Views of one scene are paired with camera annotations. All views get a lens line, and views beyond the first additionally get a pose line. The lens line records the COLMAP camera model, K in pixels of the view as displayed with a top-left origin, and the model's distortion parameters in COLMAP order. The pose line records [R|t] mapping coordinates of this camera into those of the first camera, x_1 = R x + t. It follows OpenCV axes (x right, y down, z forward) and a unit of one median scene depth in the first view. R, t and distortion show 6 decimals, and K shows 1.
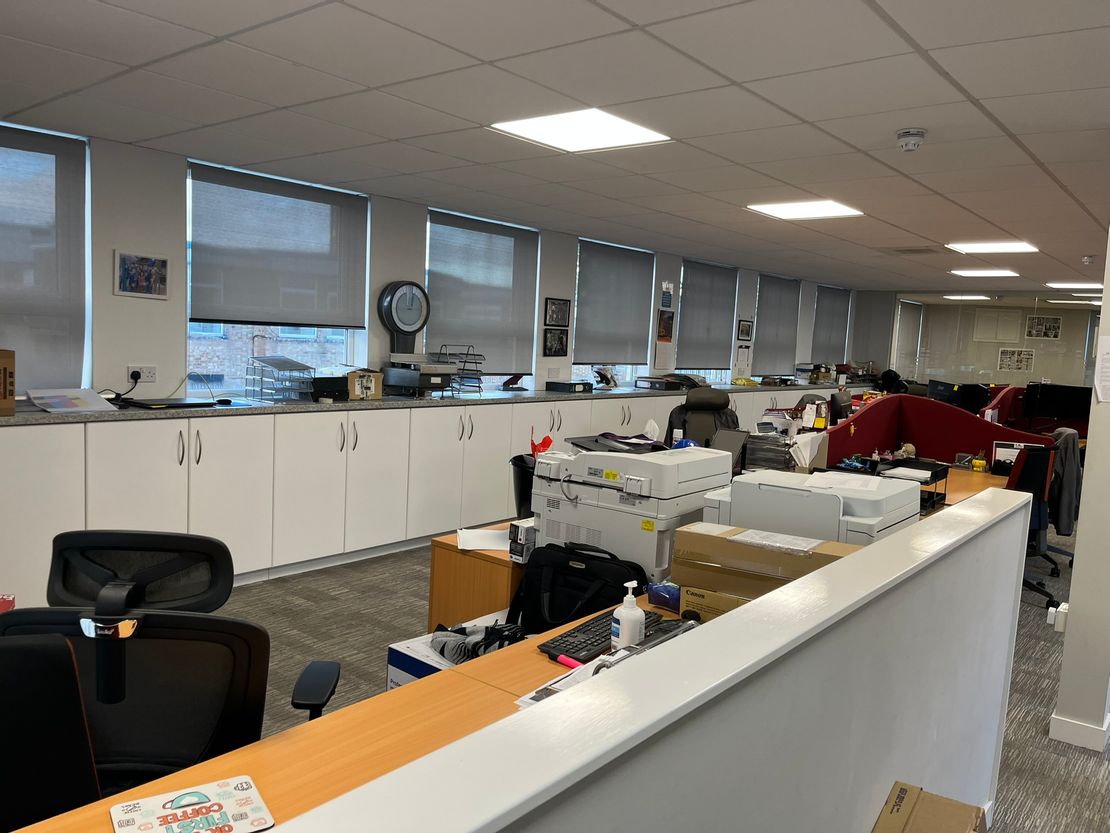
lens RADIAL K [[838.1, 0, 556.8], [0, 838.1, 417.0], [0, 0, 1]] dist [0.034388, -0.026740]
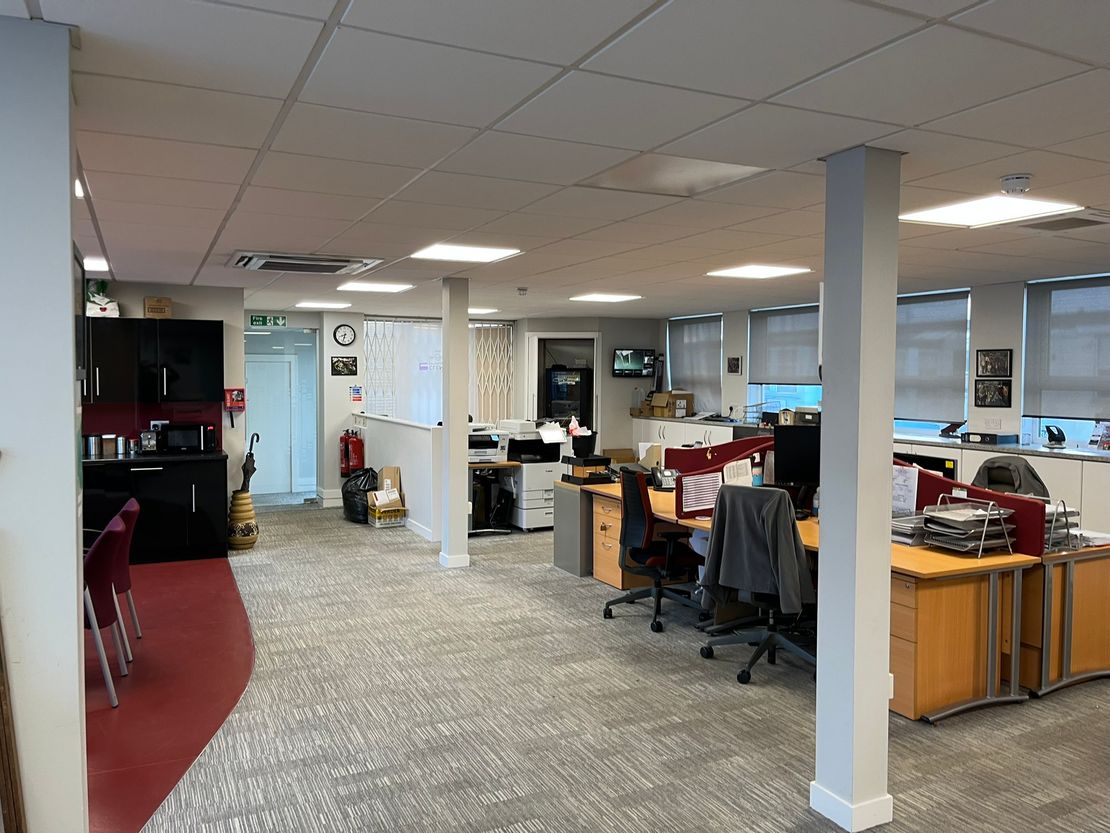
lens RADIAL K [[838.1, 0, 555.5], [0, 838.1, 409.2], [0, 0, 1]] dist [0.034388, -0.026740]
pose [[-0.421576, -0.011864, -0.906715, 1.135430], [-0.110300, 0.993161, 0.038288, -0.052182], [0.900060, 0.116152, -0.420002, 0.971813]]
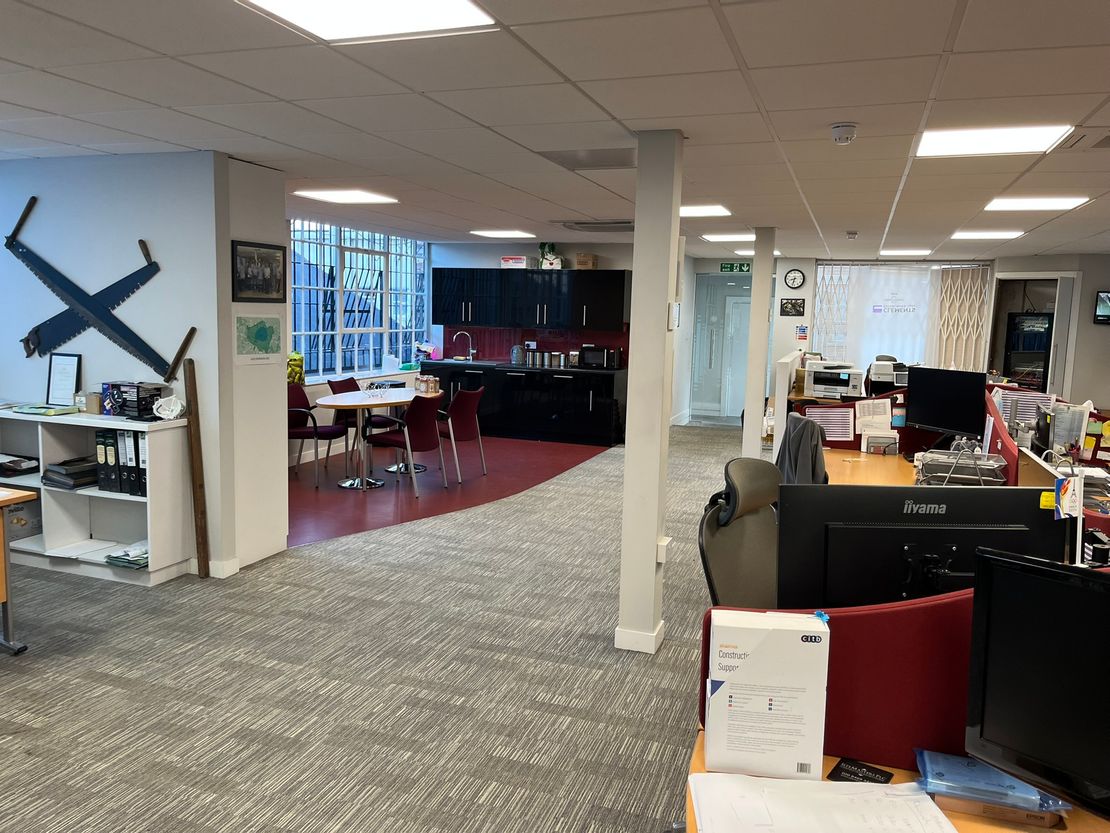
lens RADIAL K [[838.1, 0, 559.3], [0, 838.1, 416.6], [0, 0, 1]] dist [0.034388, -0.026740]
pose [[-0.939254, -0.028584, -0.342030, 0.927868], [-0.102426, 0.974461, 0.199836, -0.104574], [0.327583, 0.222729, -0.918195, 1.420727]]
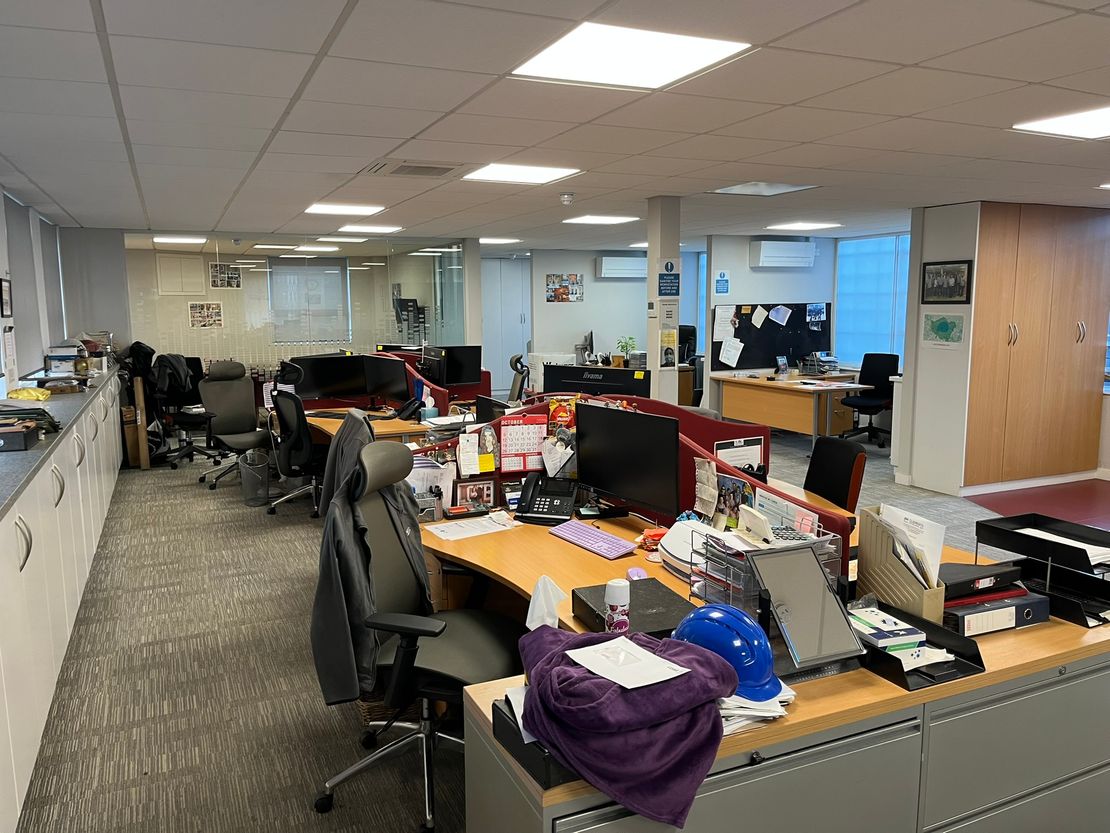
lens RADIAL K [[838.1, 0, 555.3], [0, 838.1, 418.7], [0, 0, 1]] dist [0.034388, -0.026740]
pose [[0.440062, -0.175357, 0.880679, -0.149713], [0.115132, 0.983671, 0.138334, -0.087914], [-0.890556, 0.040519, 0.453065, 0.639731]]
